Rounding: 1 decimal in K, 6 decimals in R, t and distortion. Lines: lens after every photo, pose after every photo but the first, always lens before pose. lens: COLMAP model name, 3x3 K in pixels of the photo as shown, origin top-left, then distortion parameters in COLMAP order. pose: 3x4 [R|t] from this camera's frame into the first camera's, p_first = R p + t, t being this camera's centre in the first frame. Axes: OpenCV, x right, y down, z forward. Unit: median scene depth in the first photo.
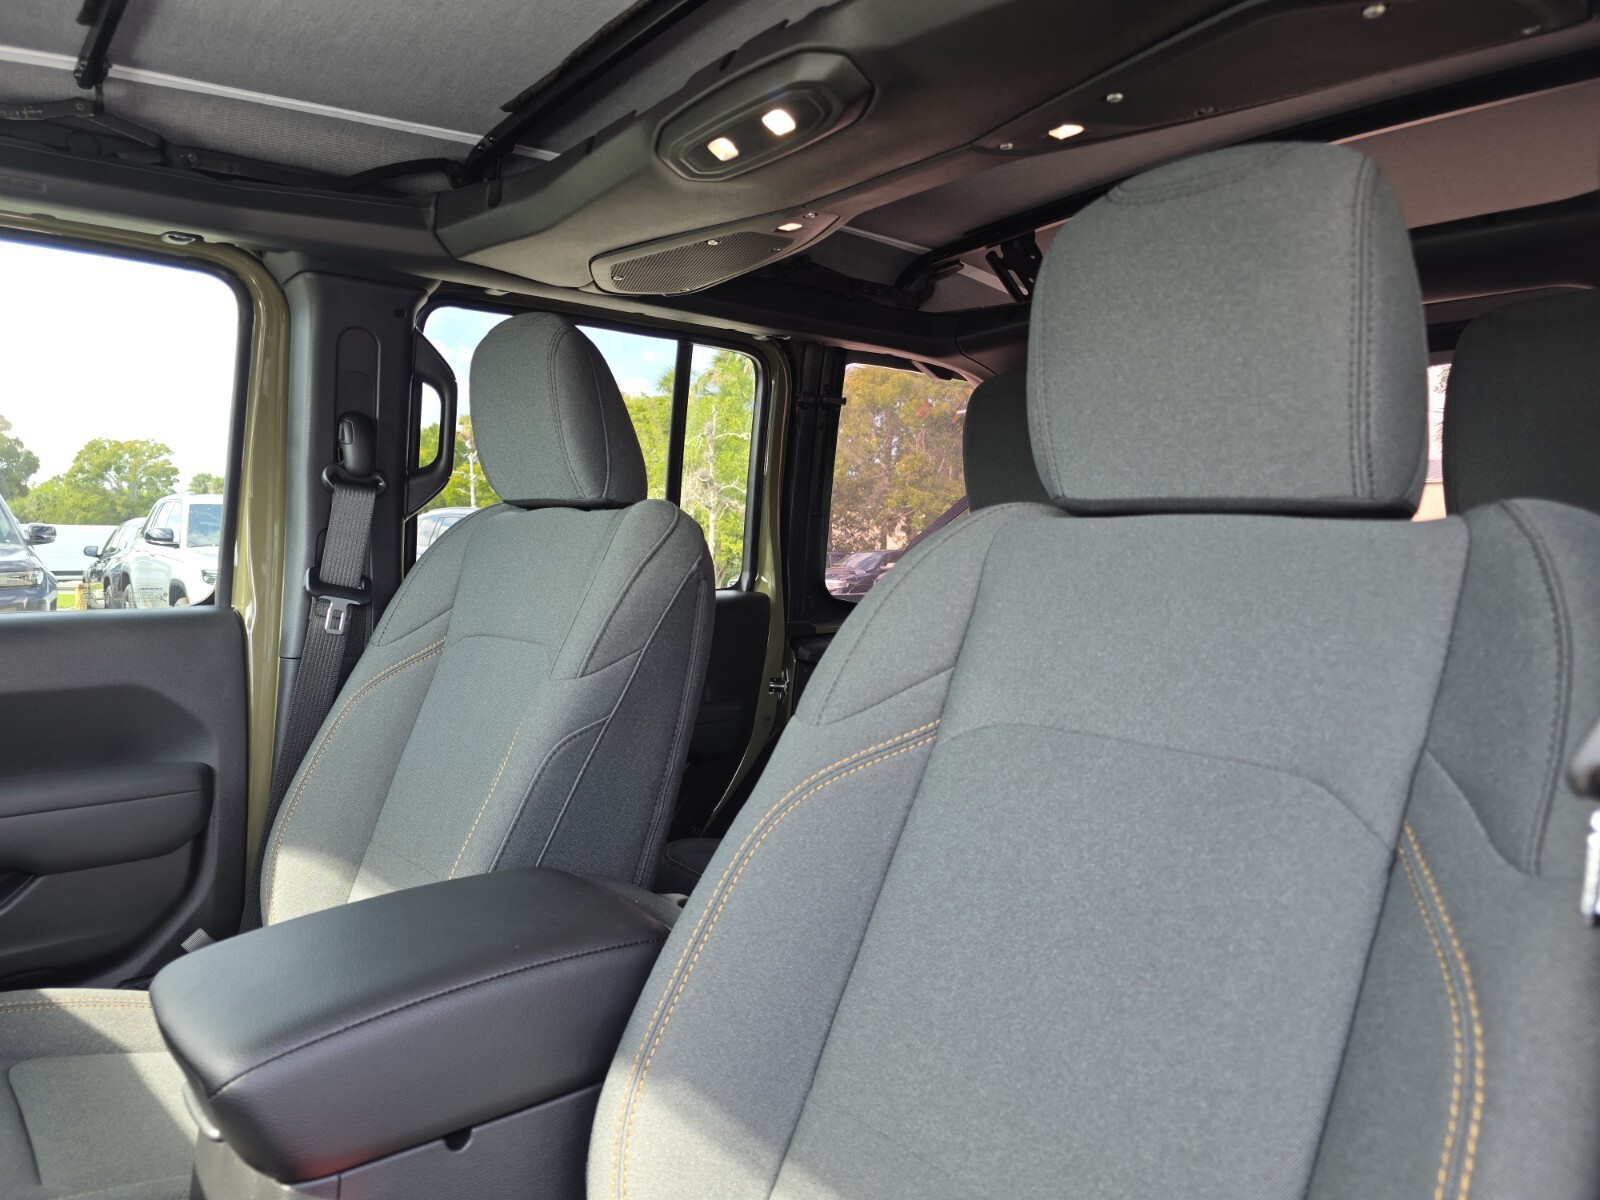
lens RADIAL K [[1092.1, 0, 801.3], [0, 1092.1, 593.1], [0, 0, 1]] dist [0.036796, -0.048904]
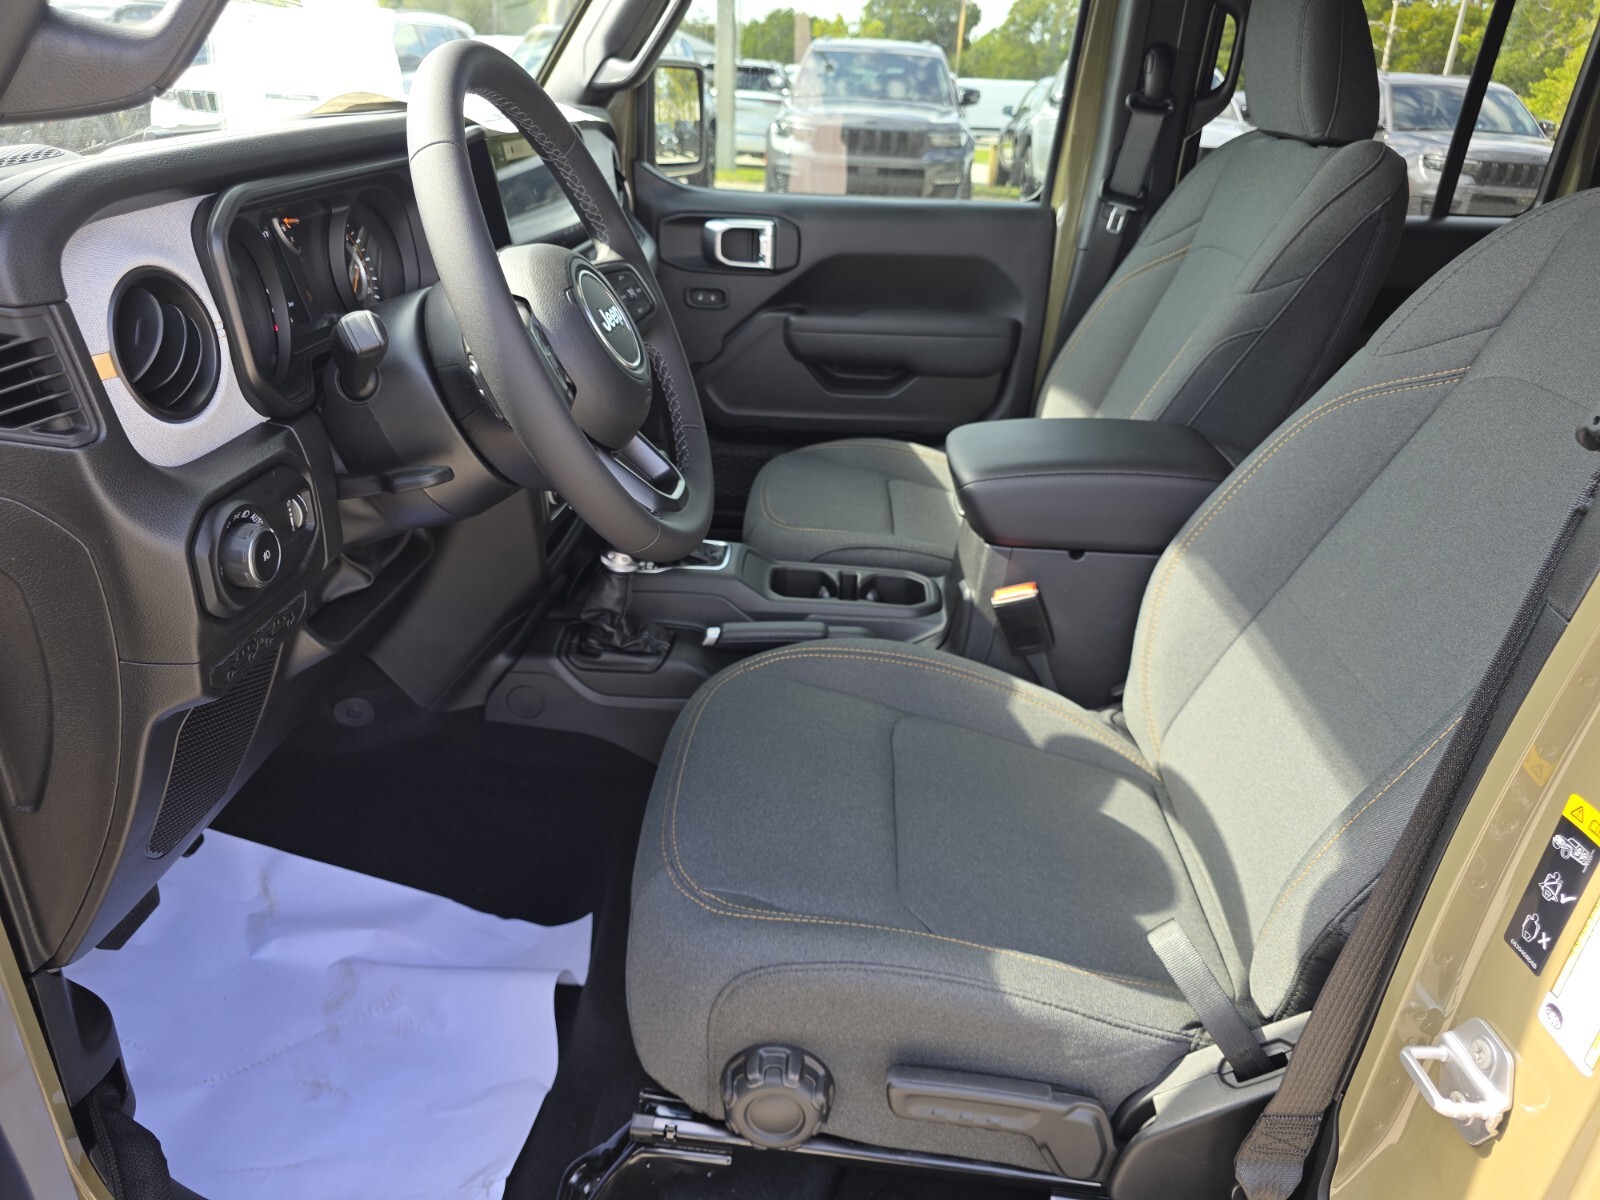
lens RADIAL K [[1092.1, 0, 801.3], [0, 1092.1, 593.1], [0, 0, 1]] dist [0.036796, -0.048904]
pose [[0.731921, 0.296254, -0.613616, 0.240109], [-0.048987, 0.921085, 0.386267, -0.055783], [0.679626, -0.252658, 0.688674, -0.276752]]
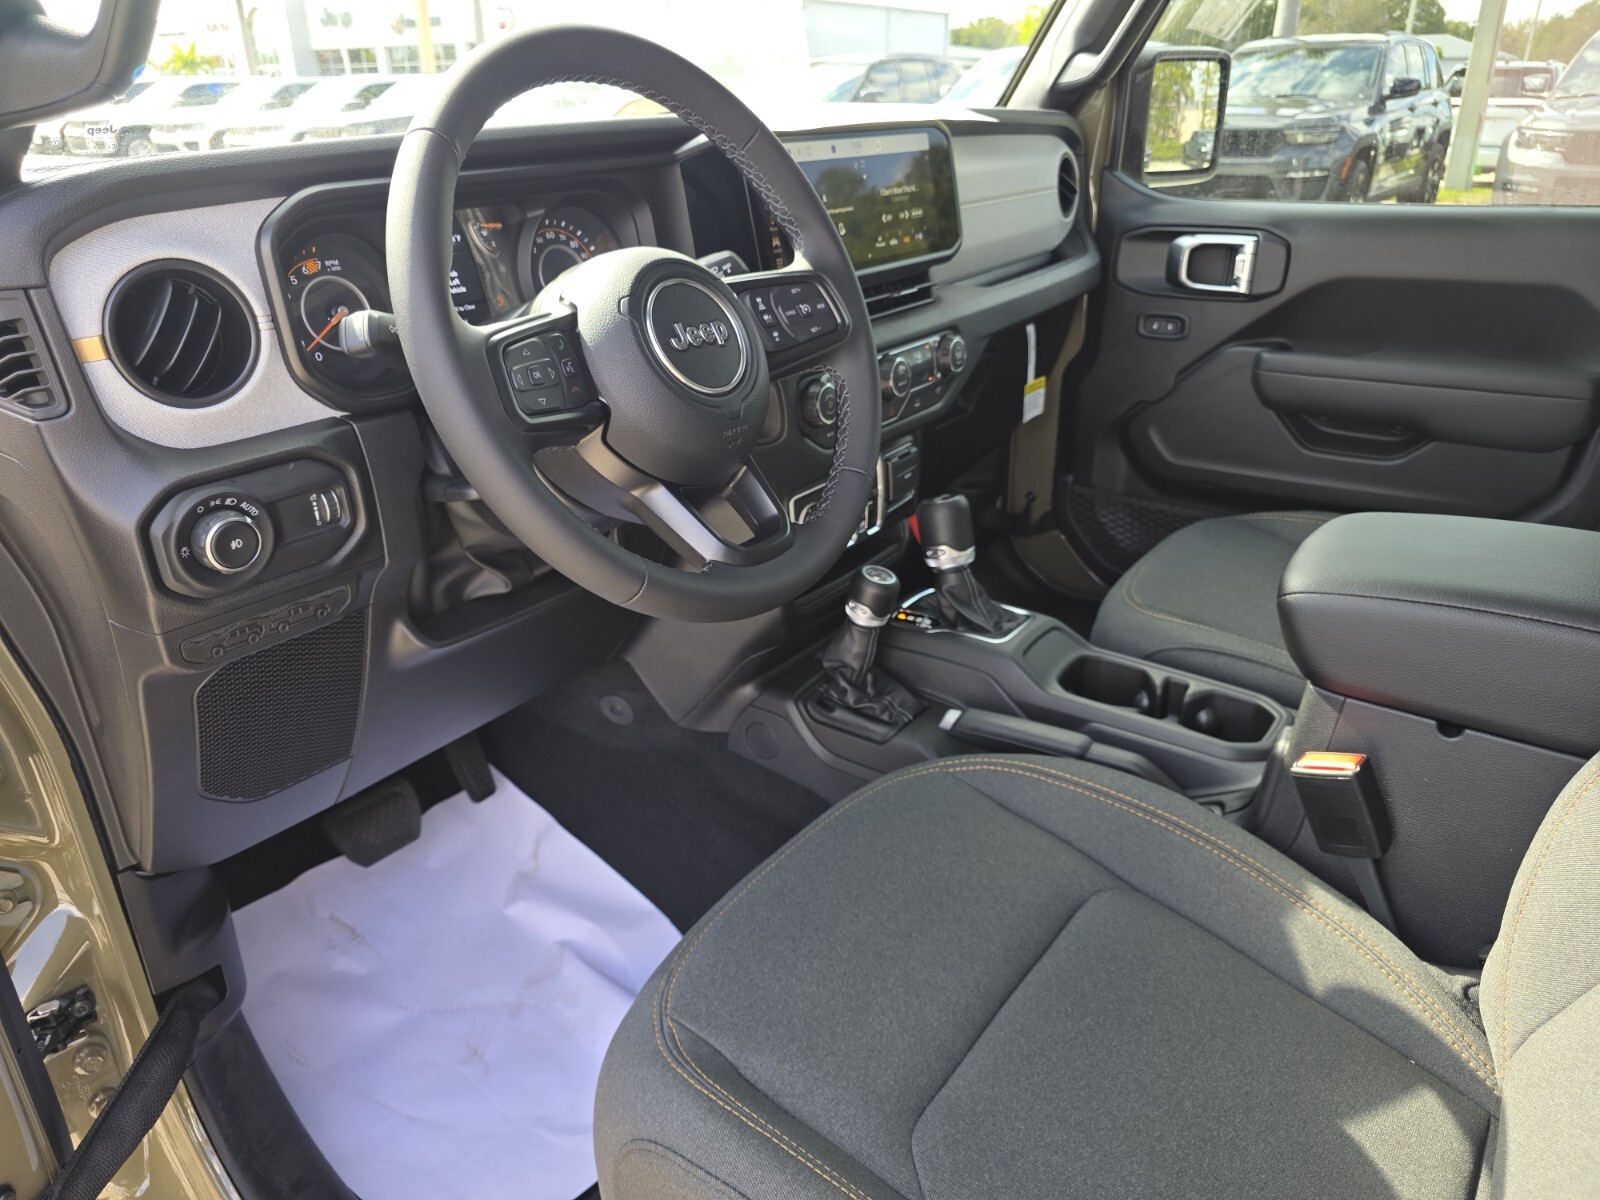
lens RADIAL K [[1092.1, 0, 801.3], [0, 1092.1, 593.1], [0, 0, 1]] dist [0.036796, -0.048904]
pose [[0.221017, 0.373230, -0.901028, 0.274454], [-0.005204, 0.924314, 0.381599, -0.041312], [0.975256, -0.079651, 0.206231, 0.048272]]
